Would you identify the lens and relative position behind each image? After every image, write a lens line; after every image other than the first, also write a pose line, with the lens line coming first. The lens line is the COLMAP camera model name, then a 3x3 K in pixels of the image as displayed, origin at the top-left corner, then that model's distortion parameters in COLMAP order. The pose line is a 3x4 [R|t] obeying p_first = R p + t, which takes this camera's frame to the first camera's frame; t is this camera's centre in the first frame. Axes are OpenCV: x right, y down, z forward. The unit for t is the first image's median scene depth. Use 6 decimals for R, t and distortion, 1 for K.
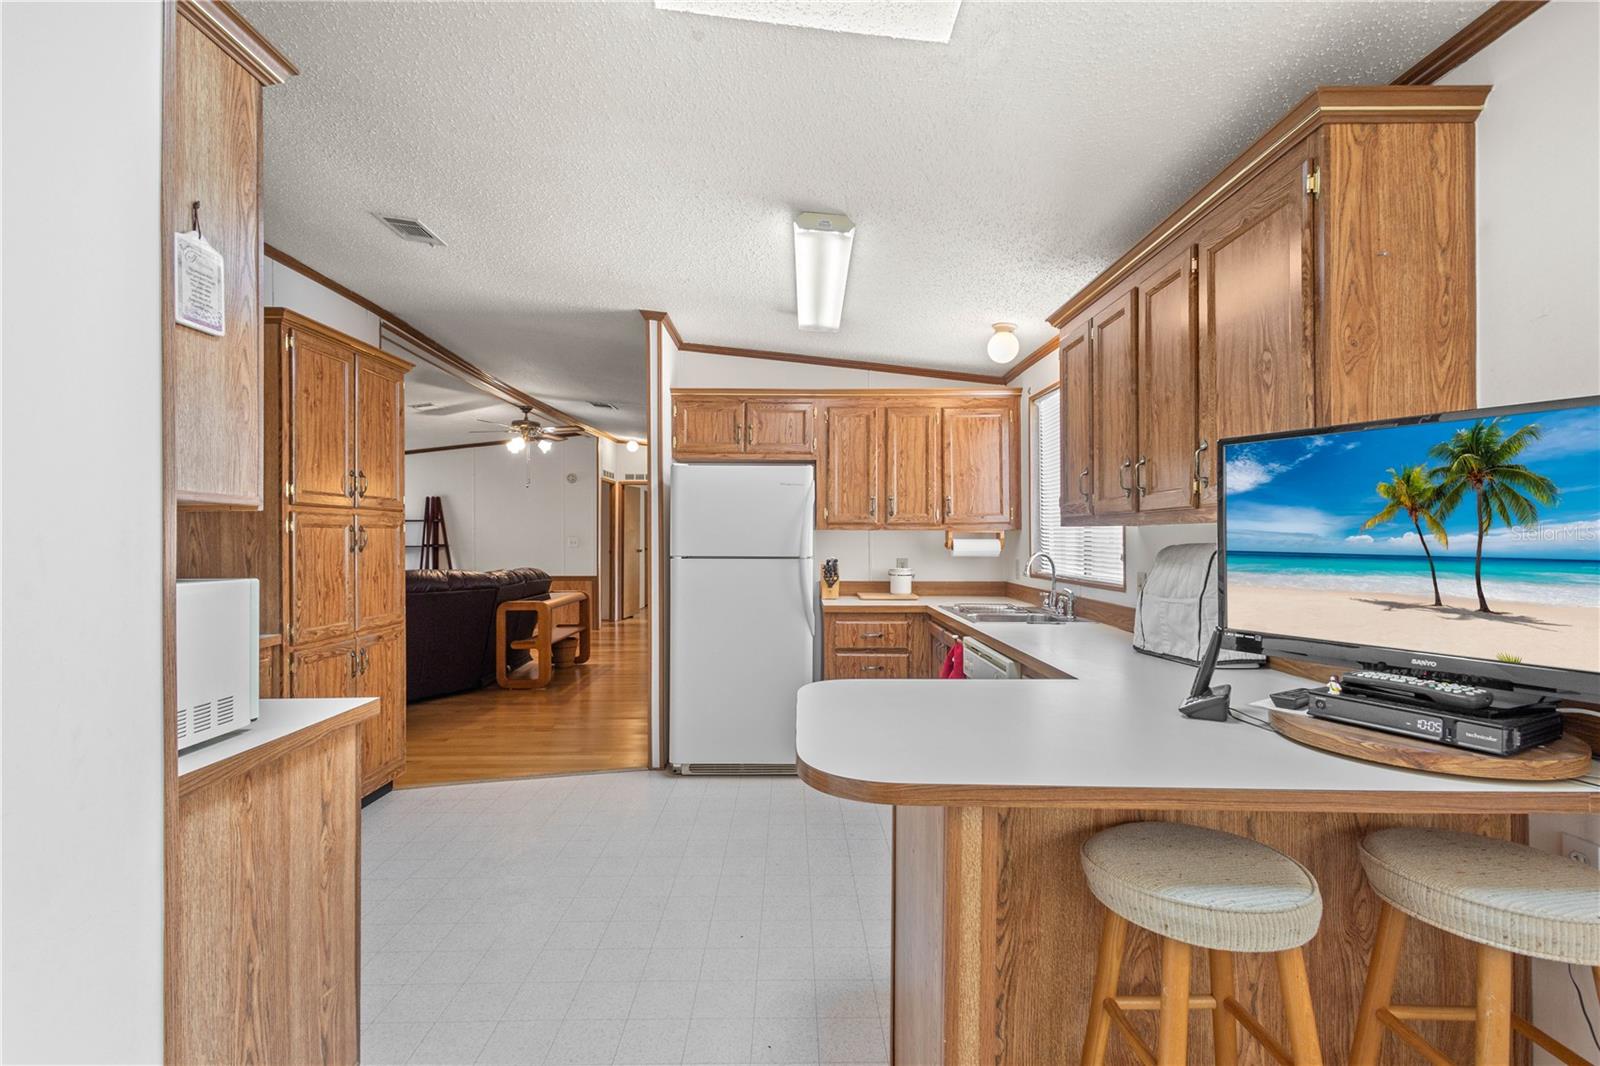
lens RADIAL K [[739.8, 0, 802.2], [0, 739.8, 537.3], [0, 0, 1]] dist [0.008827, -0.001233]
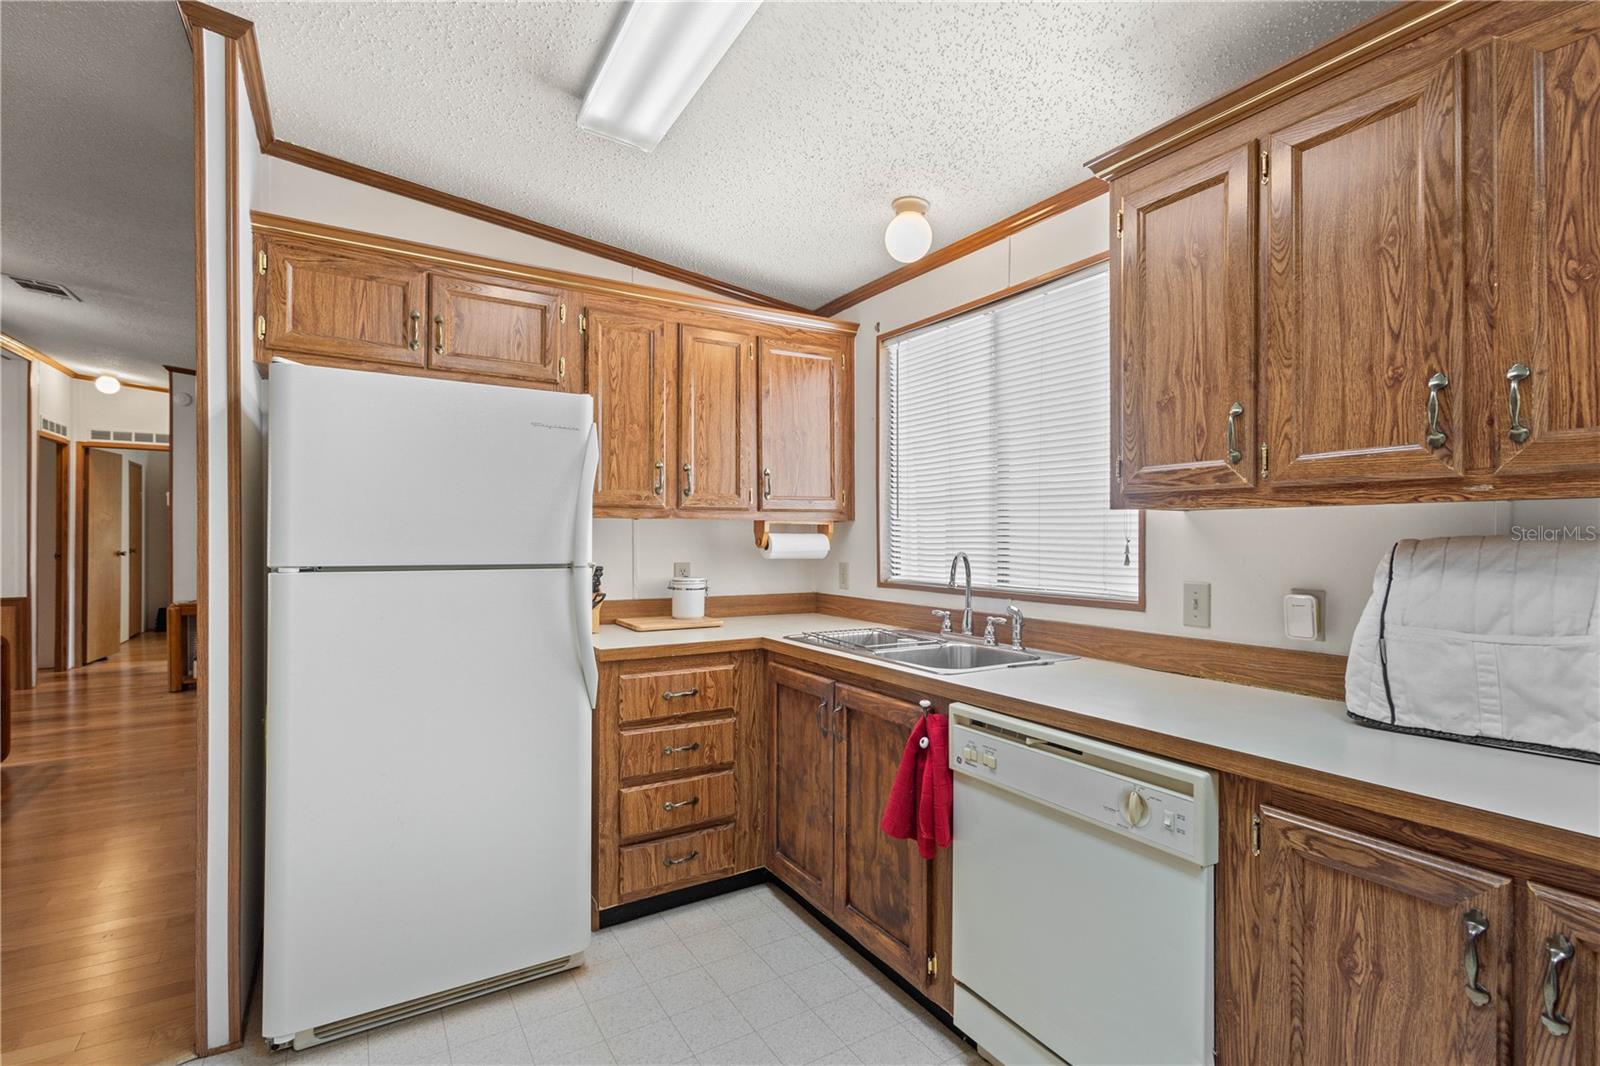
lens RADIAL K [[739.8, 0, 802.2], [0, 739.8, 537.3], [0, 0, 1]] dist [0.008827, -0.001233]
pose [[0.859648, 0.002092, 0.510882, -0.121365], [-0.002908, 0.999995, 0.000799, 0.005759], [-0.510878, -0.002173, 0.859651, 0.422703]]
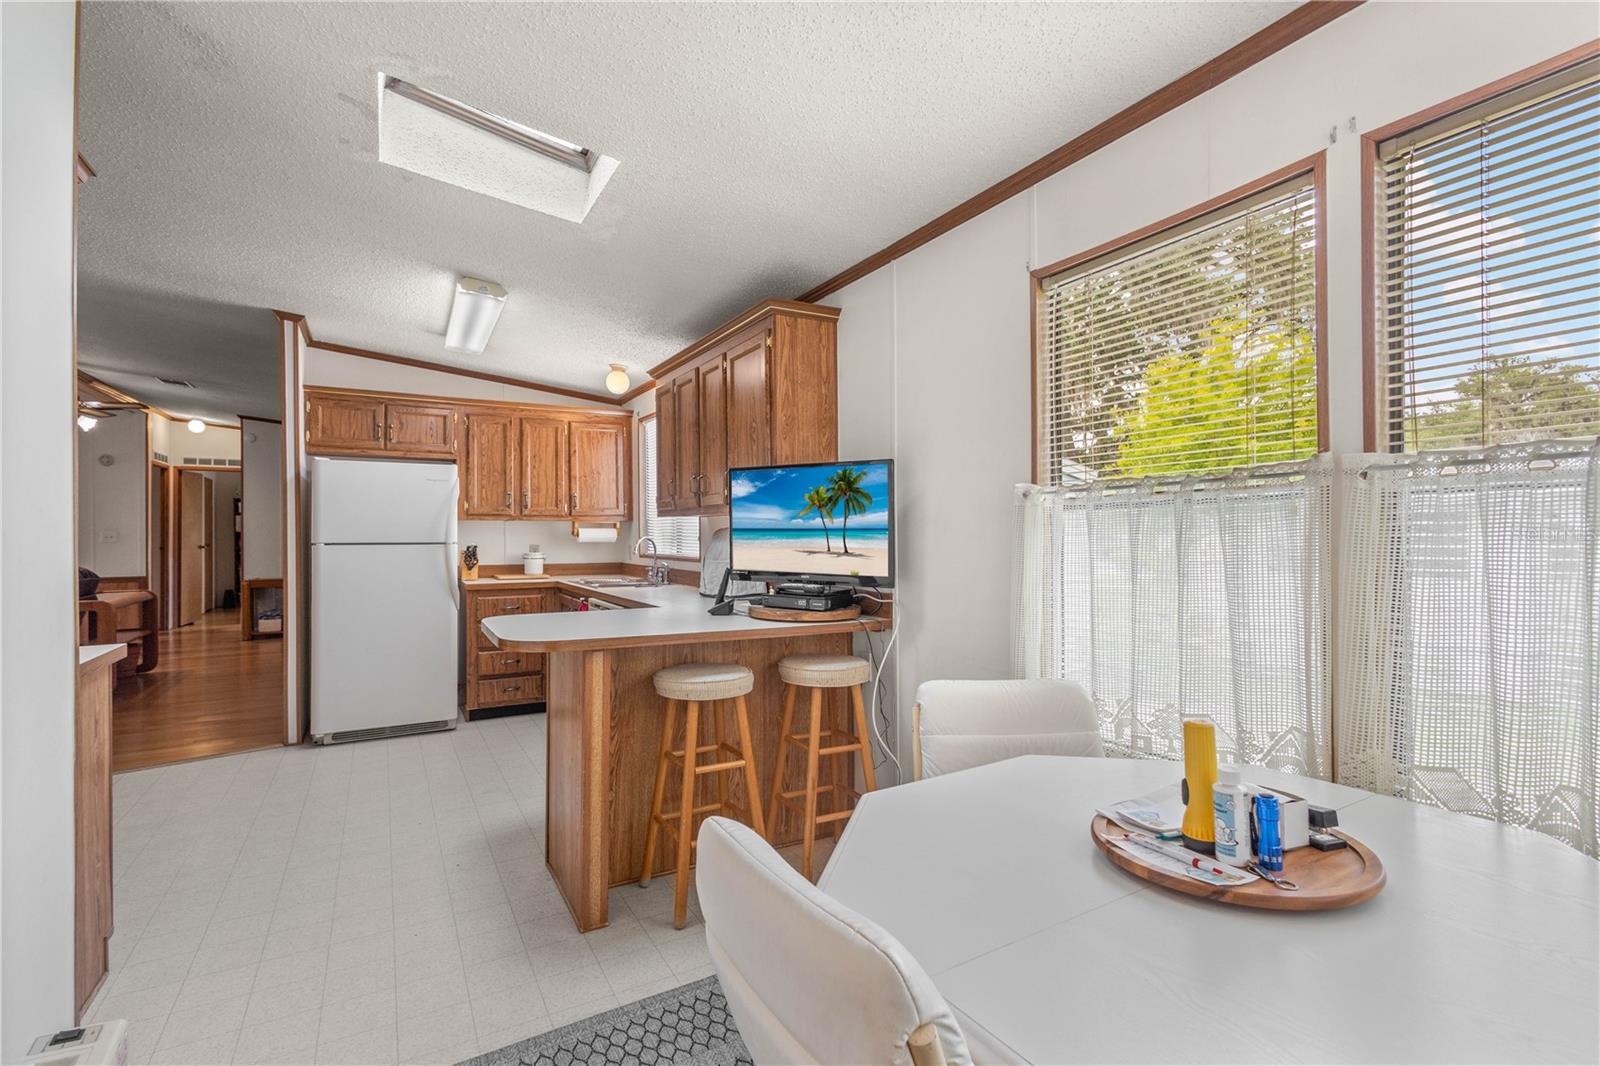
lens RADIAL K [[741.6, 0, 800.0], [0, 741.6, 533.0], [0, 0, 1]] dist [0.009402, 0.000041]
pose [[0.877914, -0.002456, 0.478813, -0.067808], [0.002964, 0.999996, -0.000305, 0.012365], [-0.478810, 0.001686, 0.877917, -0.276828]]
